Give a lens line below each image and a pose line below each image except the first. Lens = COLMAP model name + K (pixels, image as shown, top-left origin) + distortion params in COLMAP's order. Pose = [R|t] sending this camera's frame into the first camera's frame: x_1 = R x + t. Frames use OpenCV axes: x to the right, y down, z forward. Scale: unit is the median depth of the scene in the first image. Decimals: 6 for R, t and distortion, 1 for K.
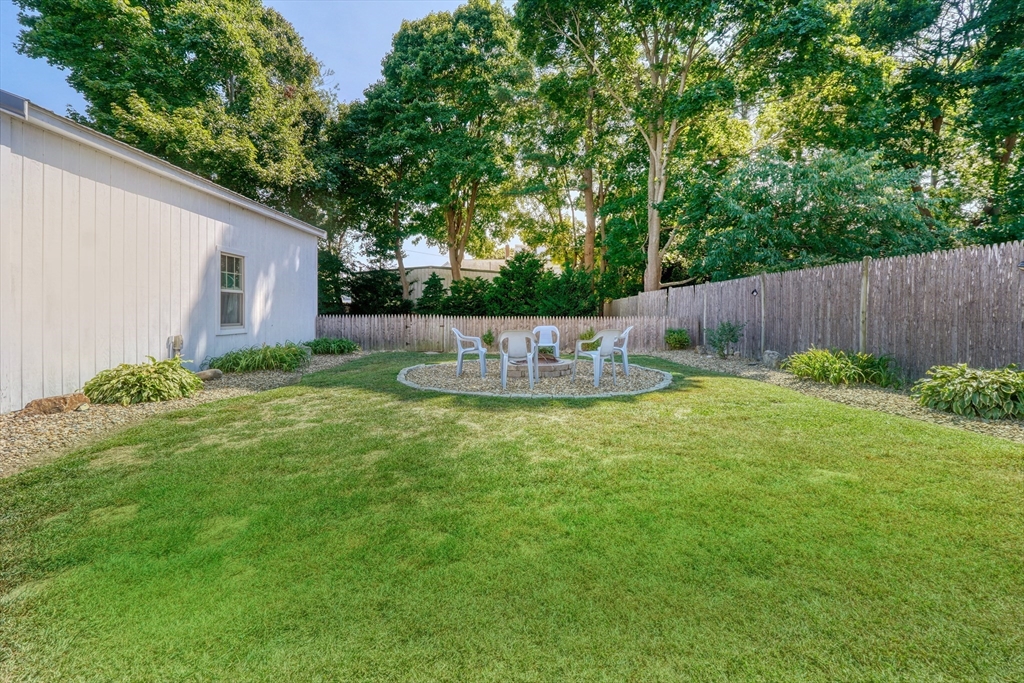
lens RADIAL K [[459.5, 0, 491.5], [0, 459.5, 306.8], [0, 0, 1]] dist [-0.011097, 0.002047]
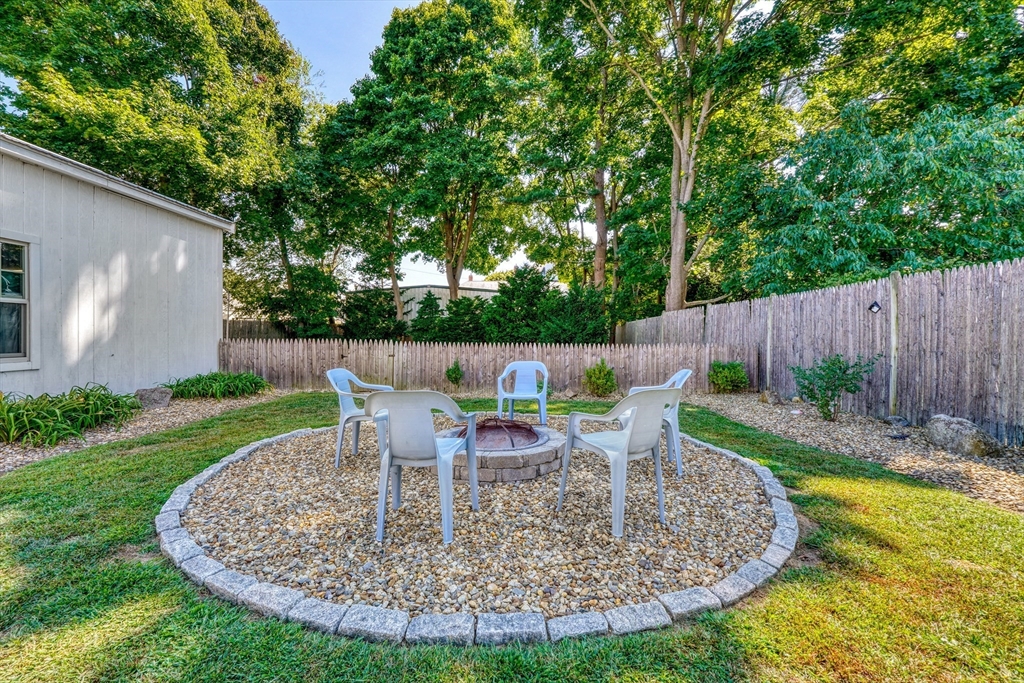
lens RADIAL K [[459.5, 0, 497.0], [0, 459.5, 337.5], [0, 0, 1]] dist [-0.011097, 0.002047]
pose [[0.999928, 0.006626, -0.009987, 0.029736], [-0.006445, 0.999816, 0.018051, 0.000250], [0.010105, -0.017985, 0.999787, 0.139599]]
